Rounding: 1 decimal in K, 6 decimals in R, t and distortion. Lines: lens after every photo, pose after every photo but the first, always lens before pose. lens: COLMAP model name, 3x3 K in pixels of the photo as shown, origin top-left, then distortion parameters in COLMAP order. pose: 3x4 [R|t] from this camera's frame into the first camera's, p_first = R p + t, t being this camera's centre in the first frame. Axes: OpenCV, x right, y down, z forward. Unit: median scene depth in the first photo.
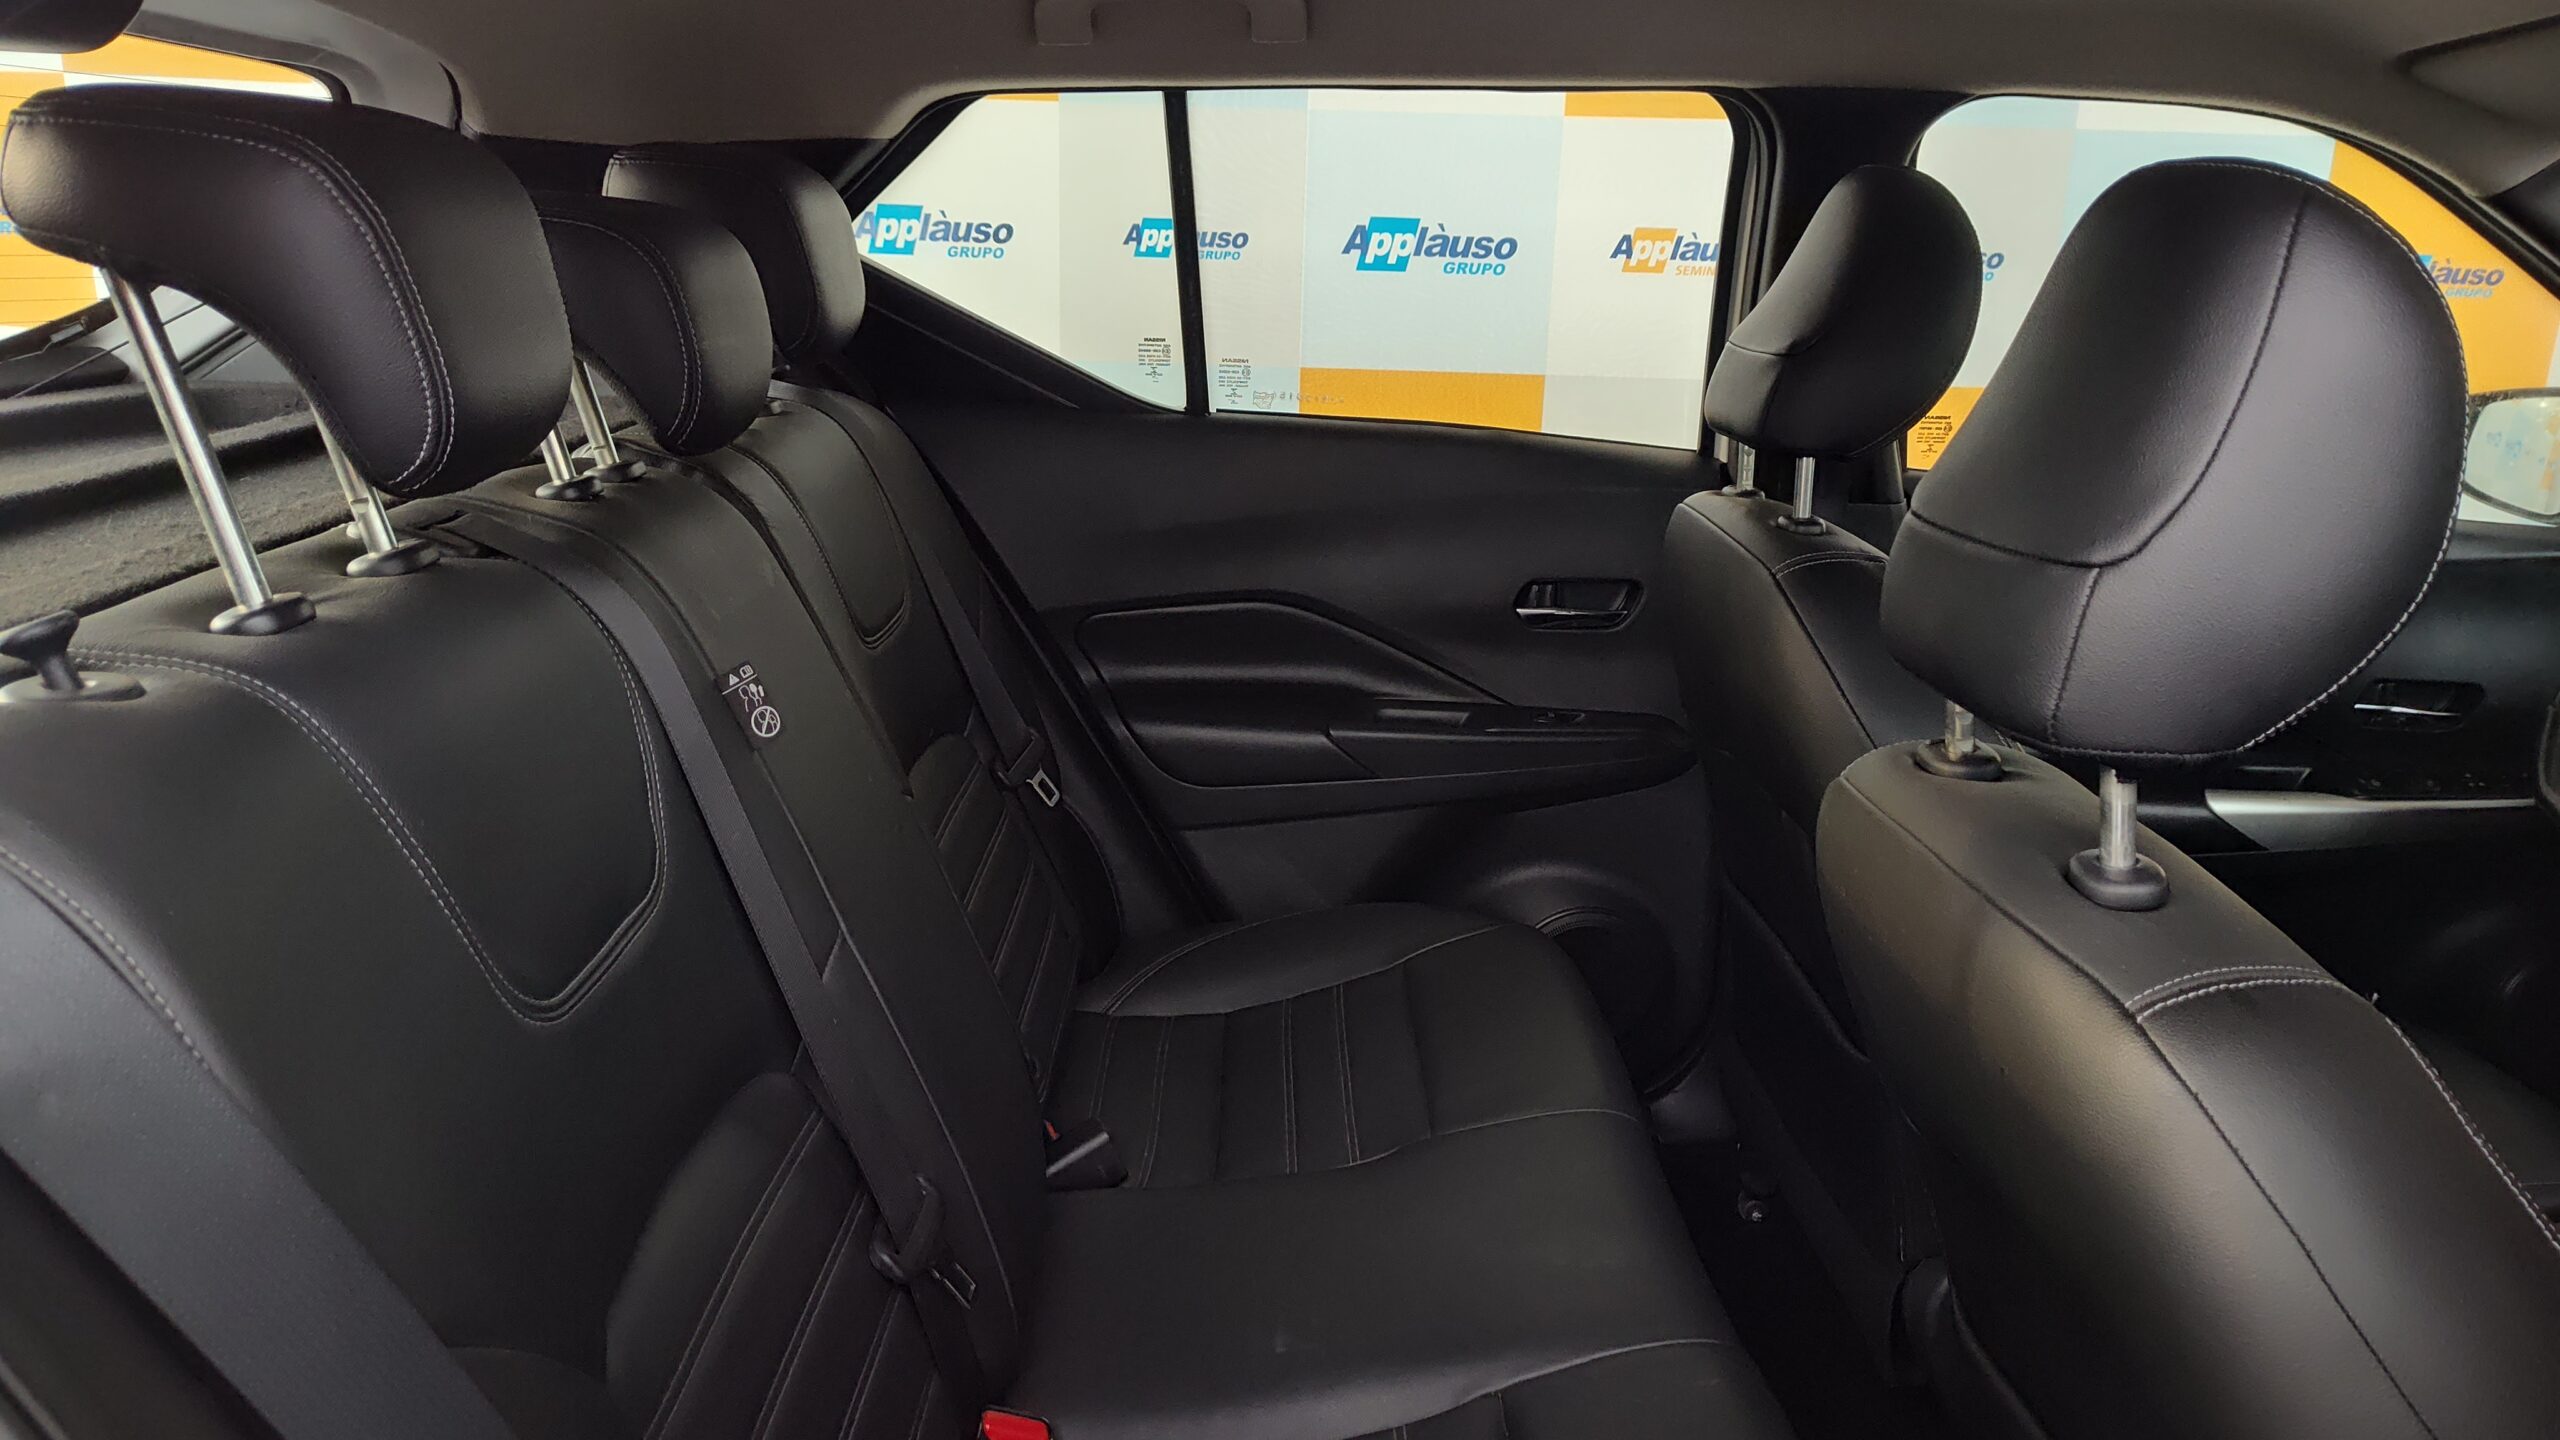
lens RADIAL K [[1814.7, 0, 1308.6], [0, 1814.7, 705.7], [0, 0, 1]] dist [0.020994, -0.023972]
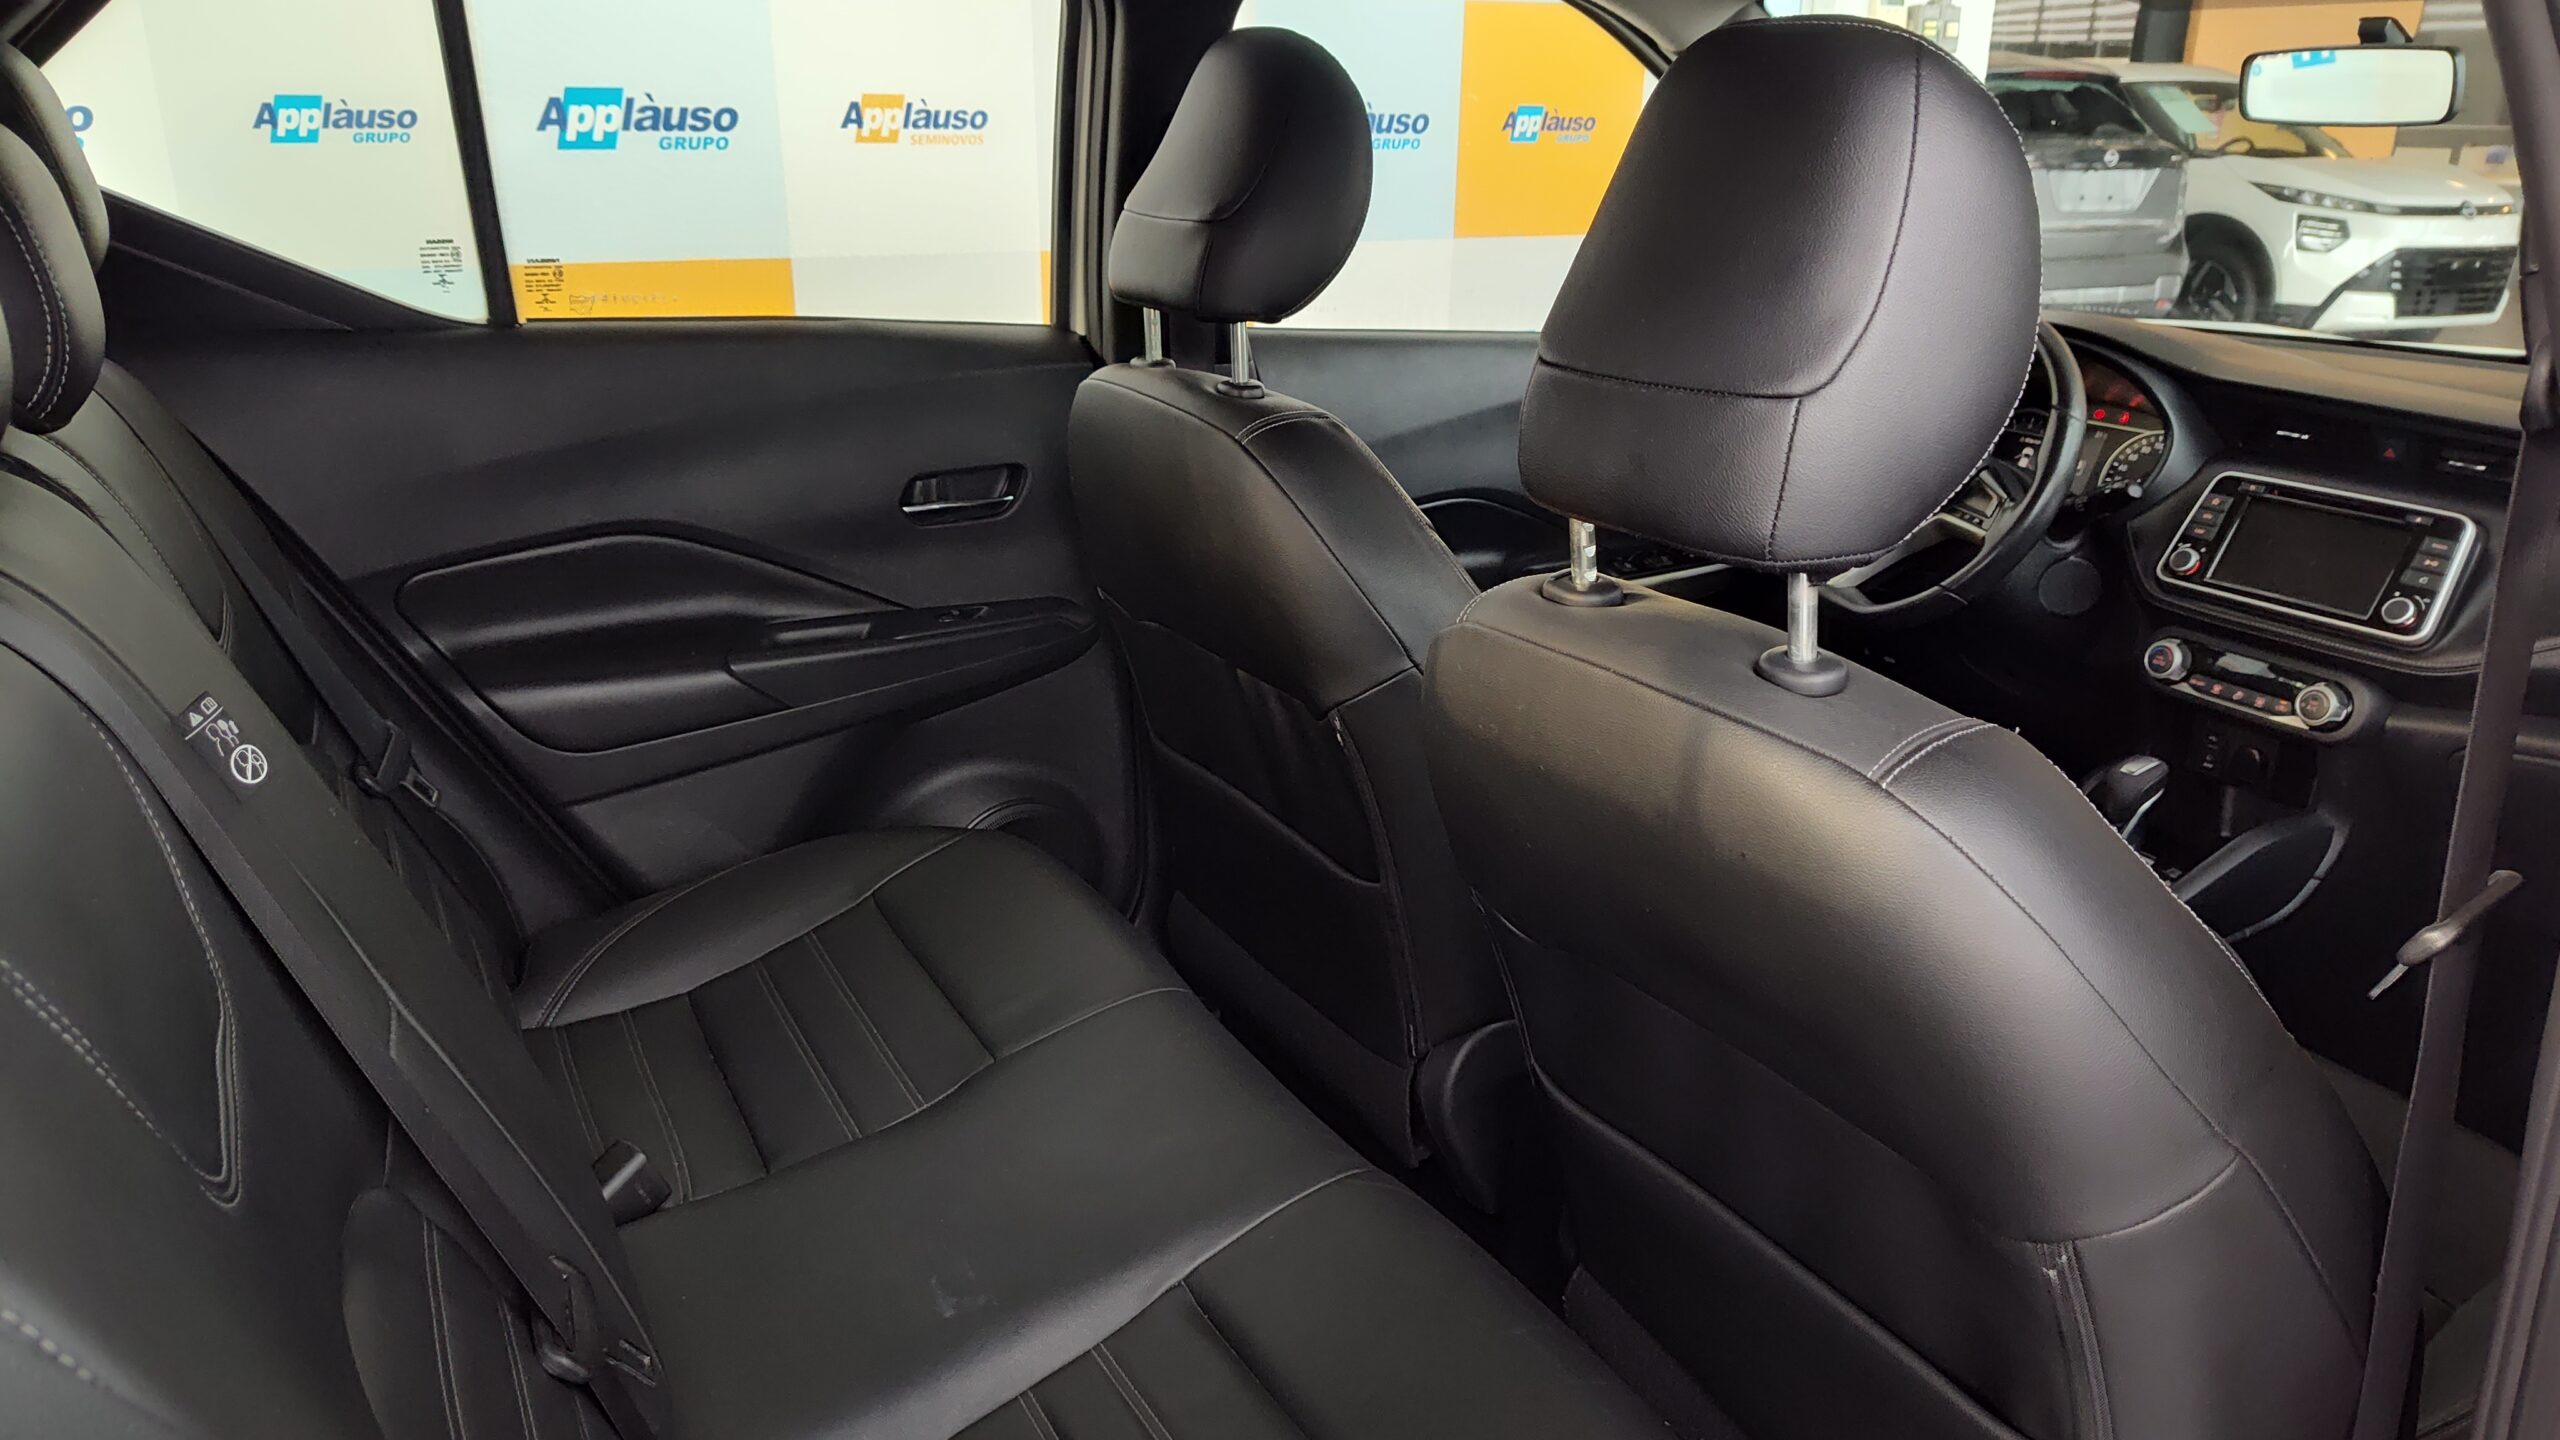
lens RADIAL K [[1814.7, 0, 1275.6], [0, 1814.7, 718.3], [0, 0, 1]] dist [0.020994, -0.023972]
pose [[0.874137, -0.176435, 0.452500, -0.172386], [0.141913, 0.983809, 0.109453, -0.022121], [-0.464485, -0.031461, 0.885022, 0.067515]]
